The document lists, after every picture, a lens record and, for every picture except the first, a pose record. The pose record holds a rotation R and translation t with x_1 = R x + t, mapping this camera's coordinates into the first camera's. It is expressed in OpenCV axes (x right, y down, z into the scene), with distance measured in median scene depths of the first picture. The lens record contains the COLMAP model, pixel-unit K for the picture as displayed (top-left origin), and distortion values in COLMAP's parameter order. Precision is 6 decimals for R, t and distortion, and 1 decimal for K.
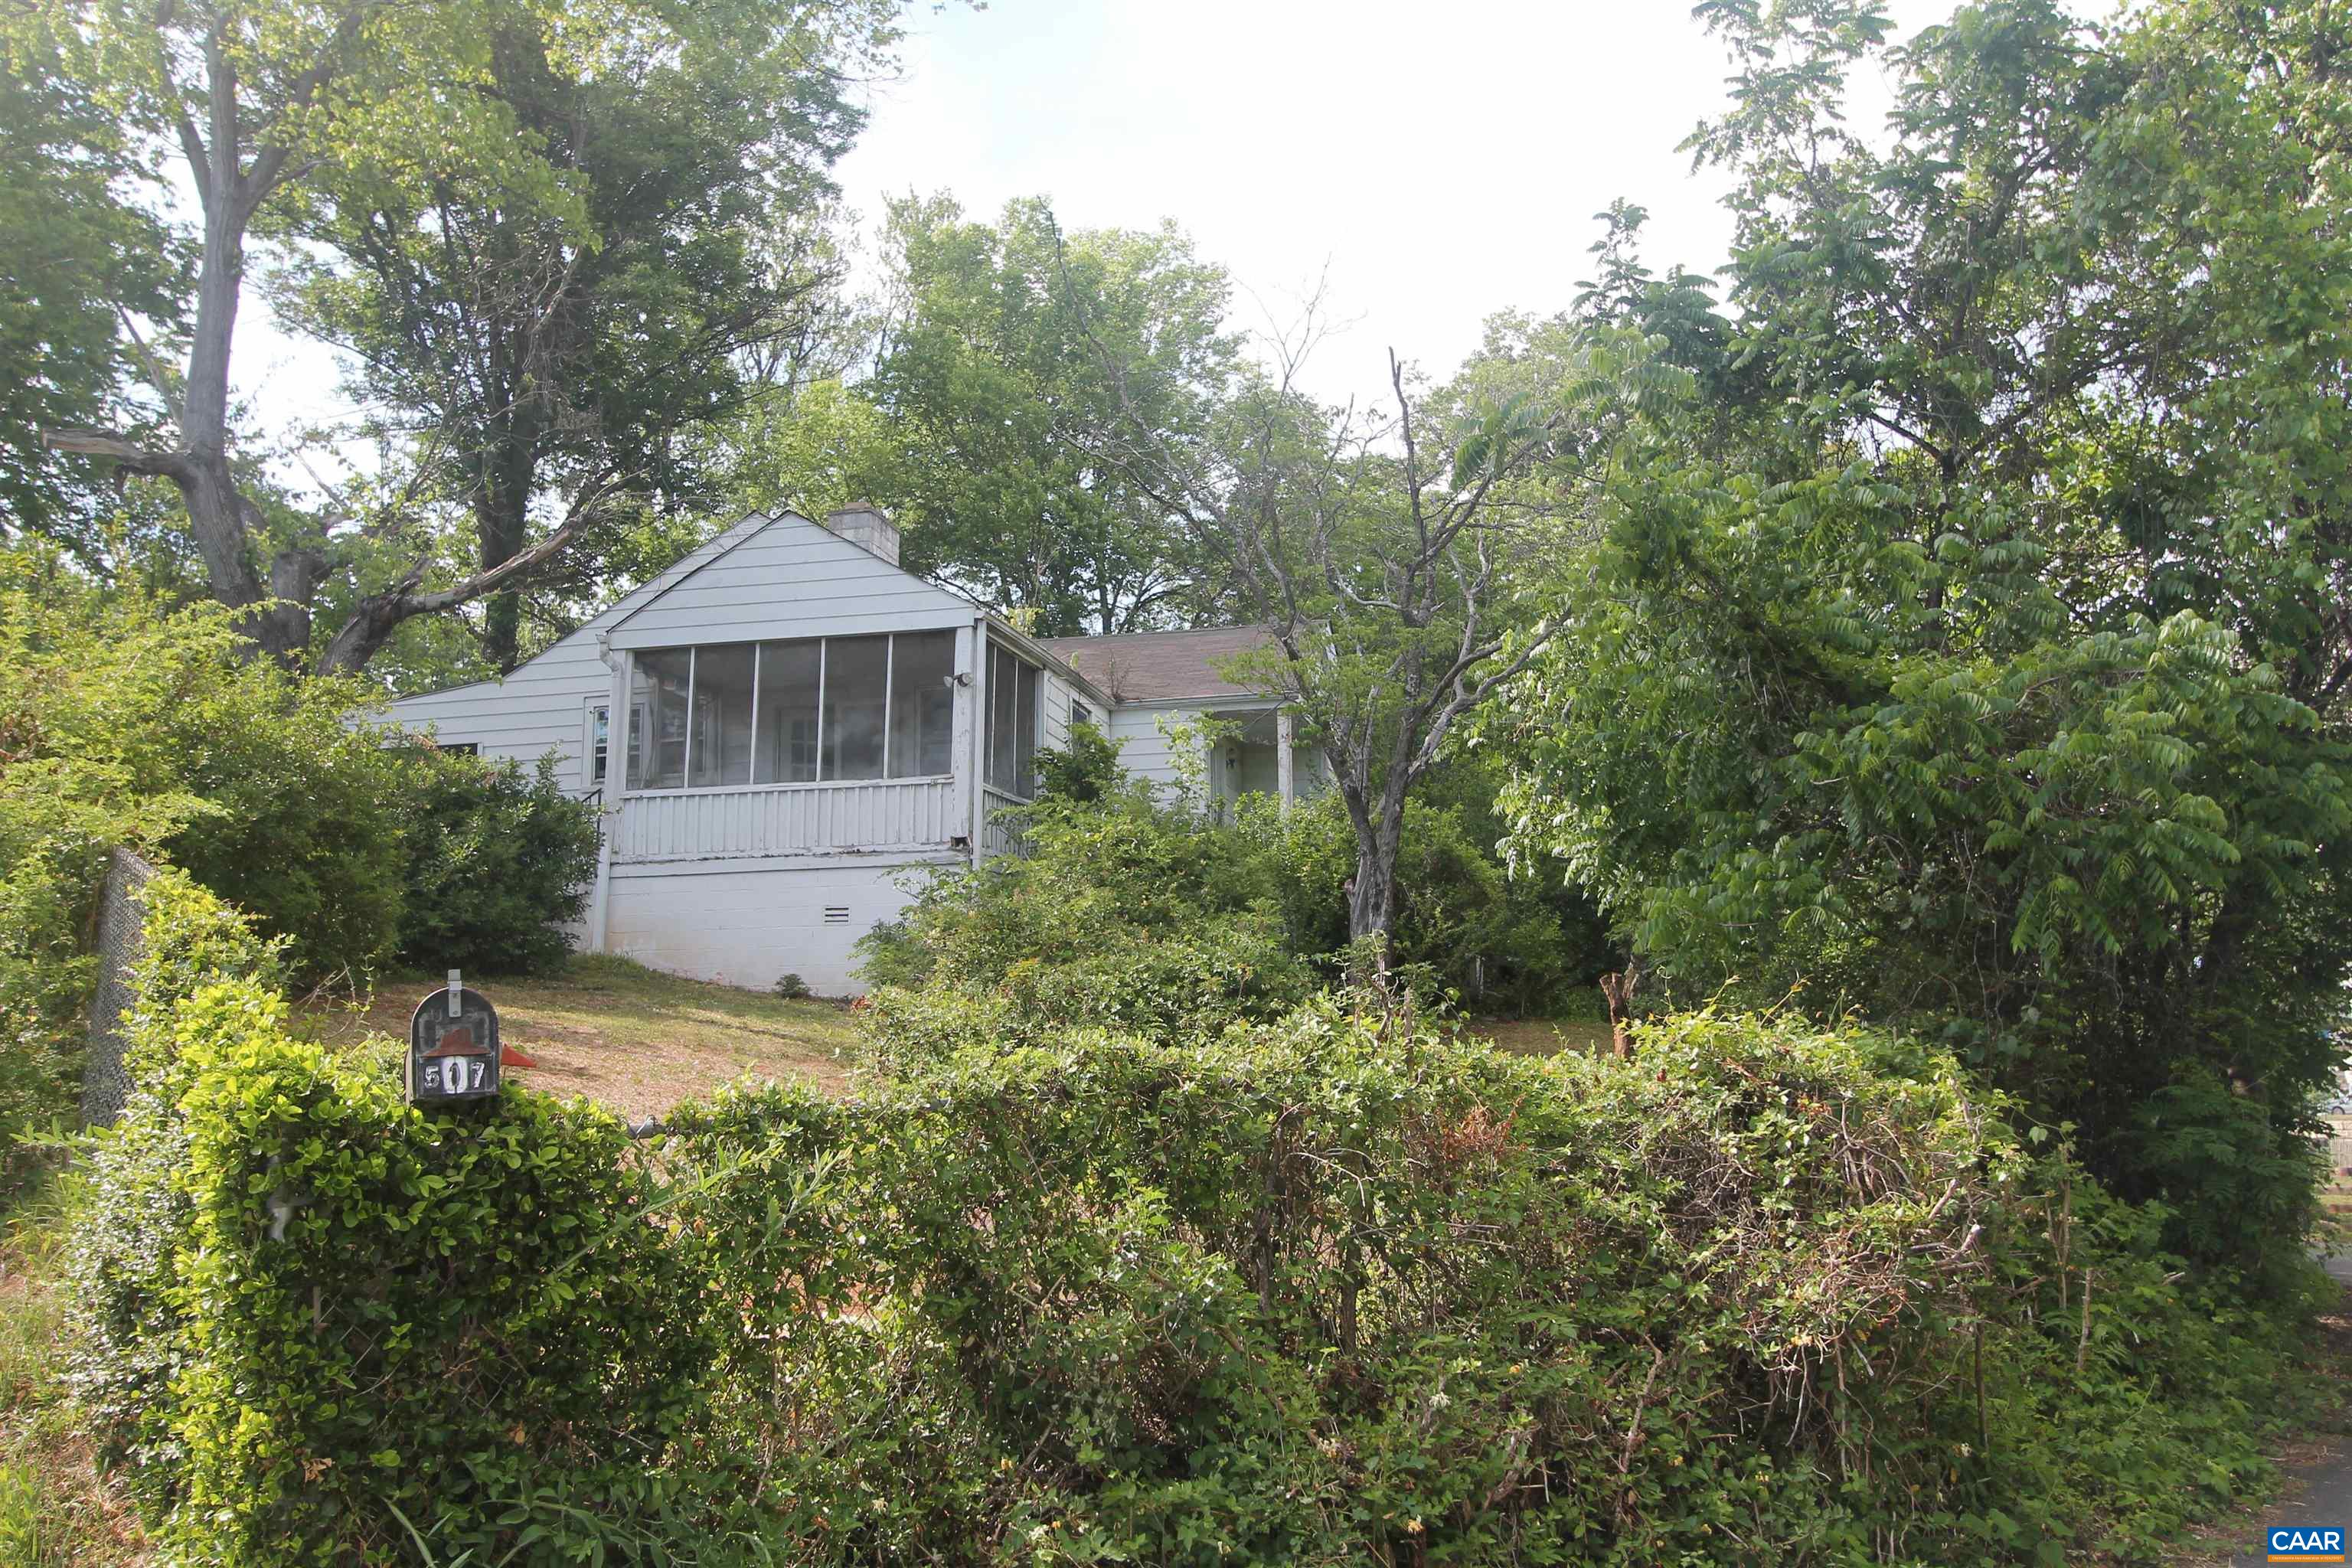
lens RADIAL K [[1866.1, 0, 1184.1], [0, 1866.1, 768.0], [0, 0, 1]] dist [0.001956, 0.010526]
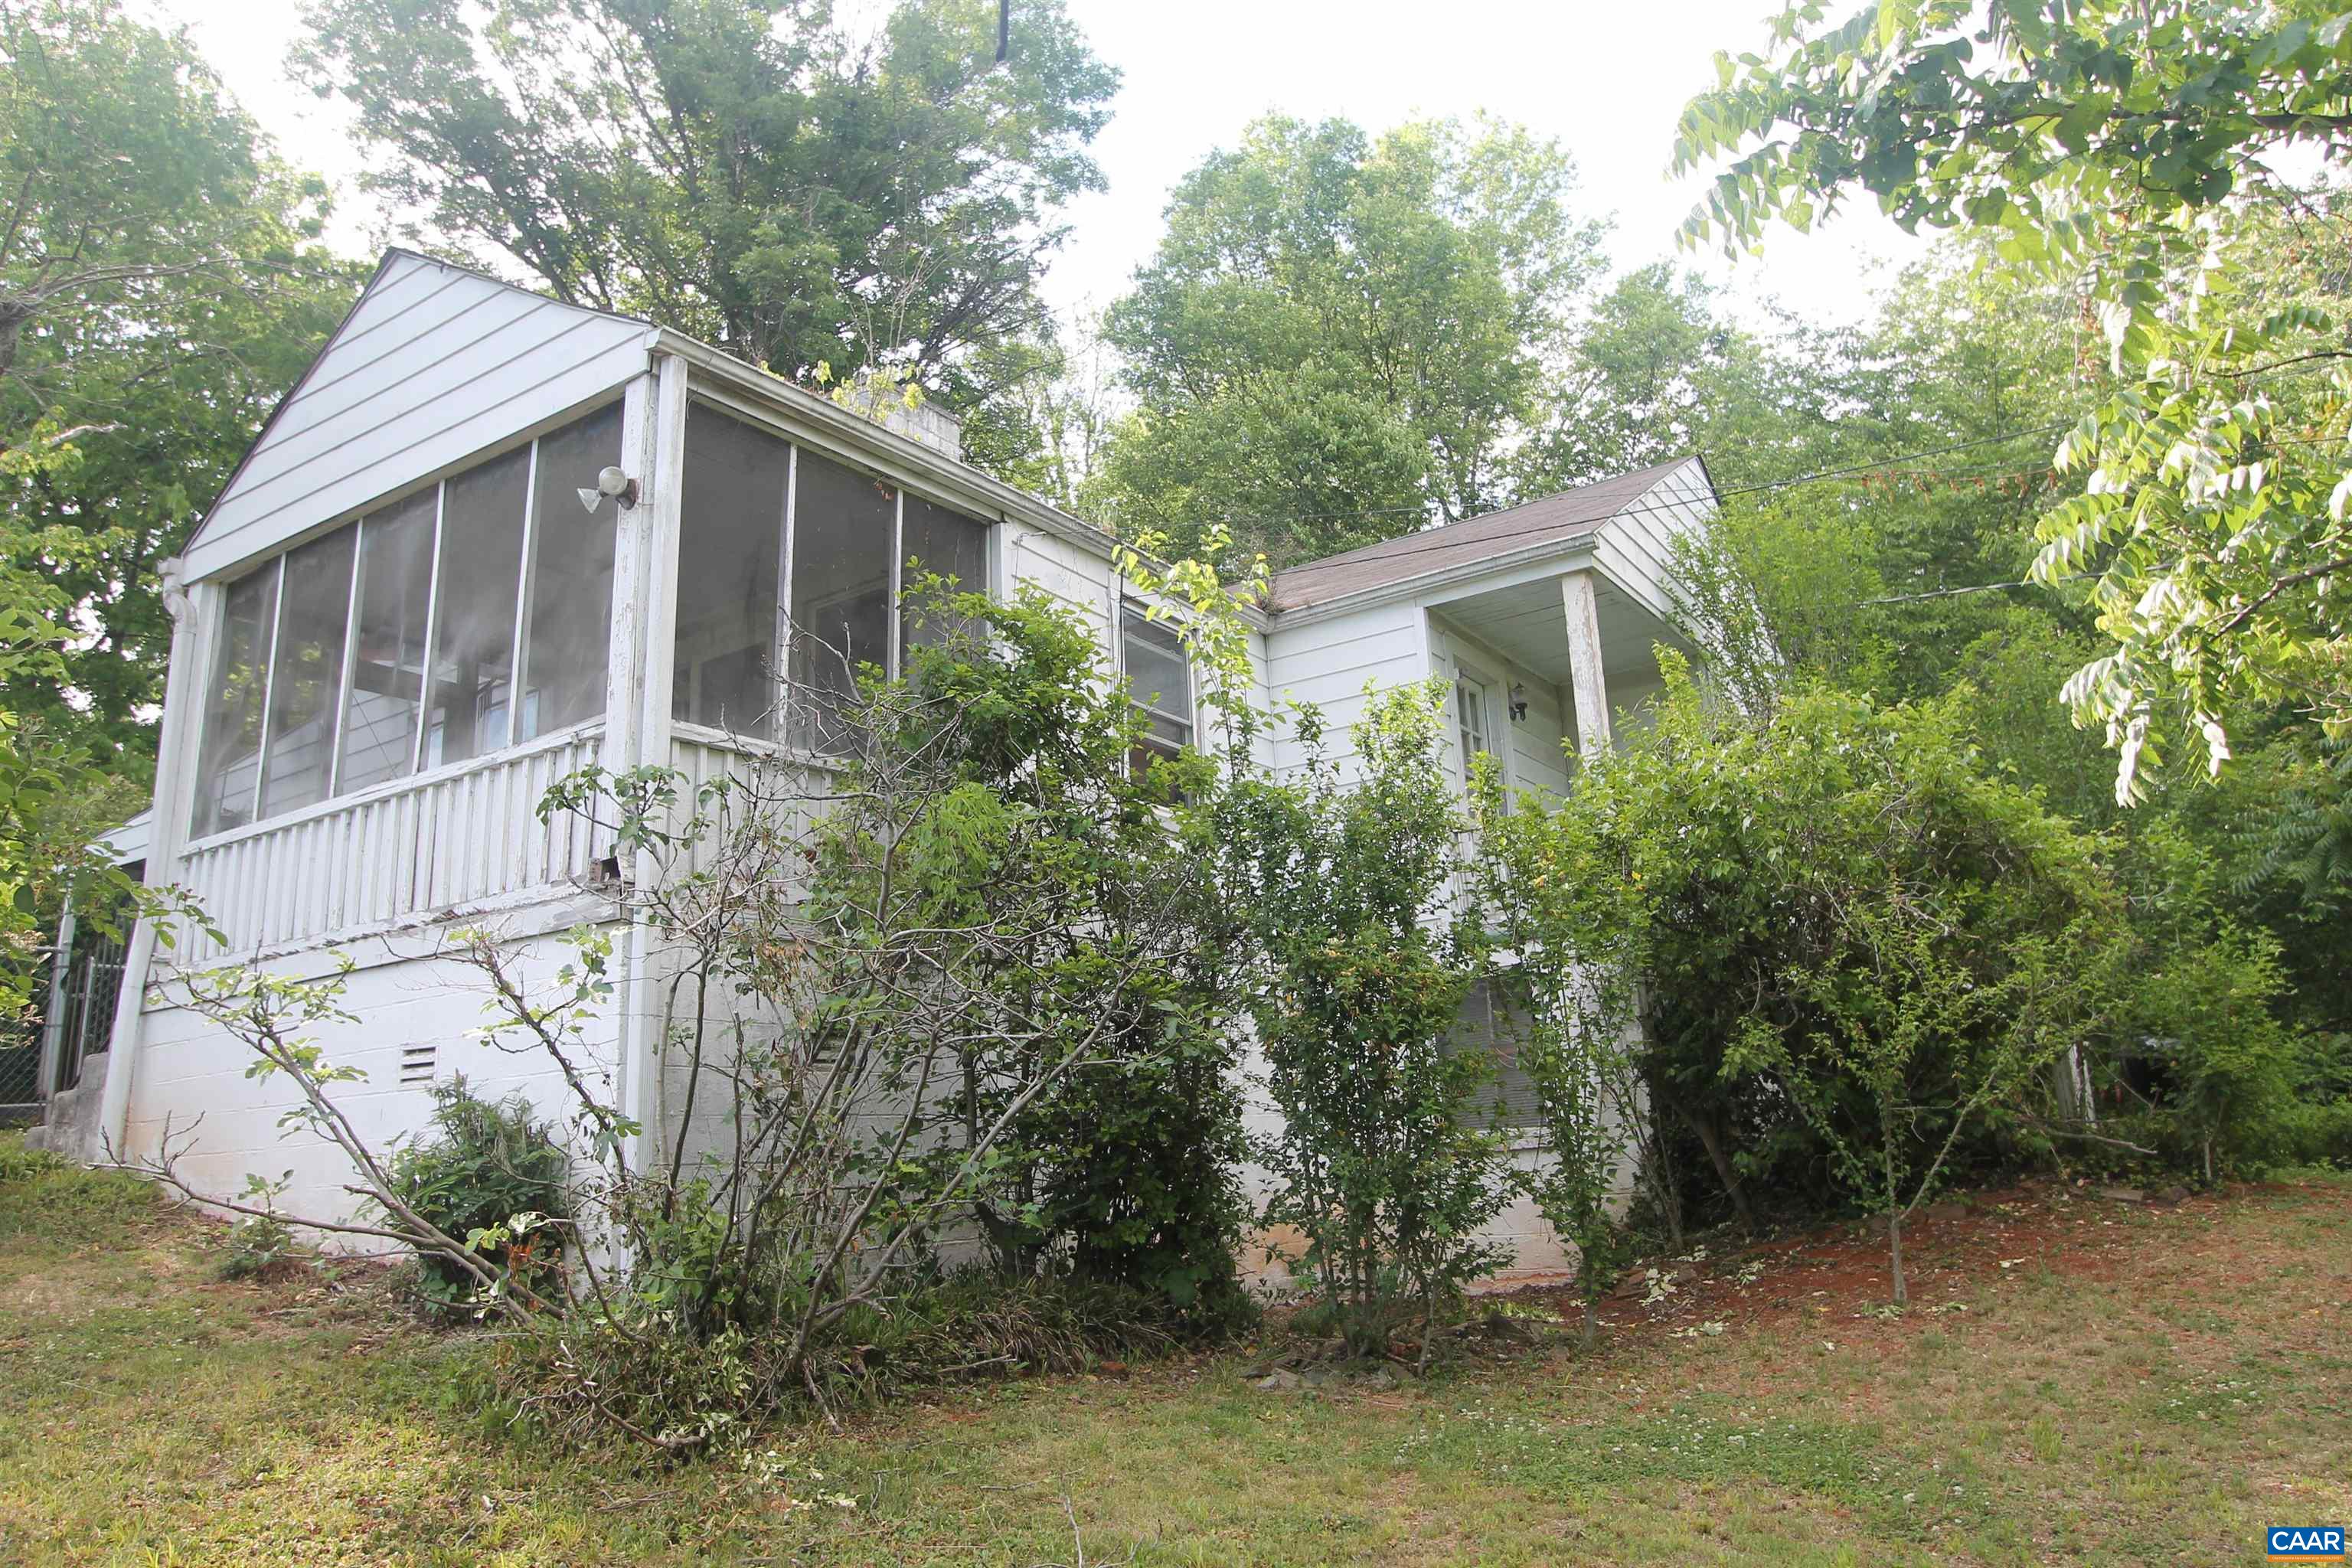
lens RADIAL K [[1570.0, 0, 1175.5], [0, 1570.0, 780.0], [0, 0, 1]] dist [-0.010738, 0.002404]
pose [[0.935010, -0.118397, -0.334273, 0.107525], [0.097778, 0.992154, -0.077913, 0.056332], [0.340875, 0.040164, 0.939250, 0.684826]]
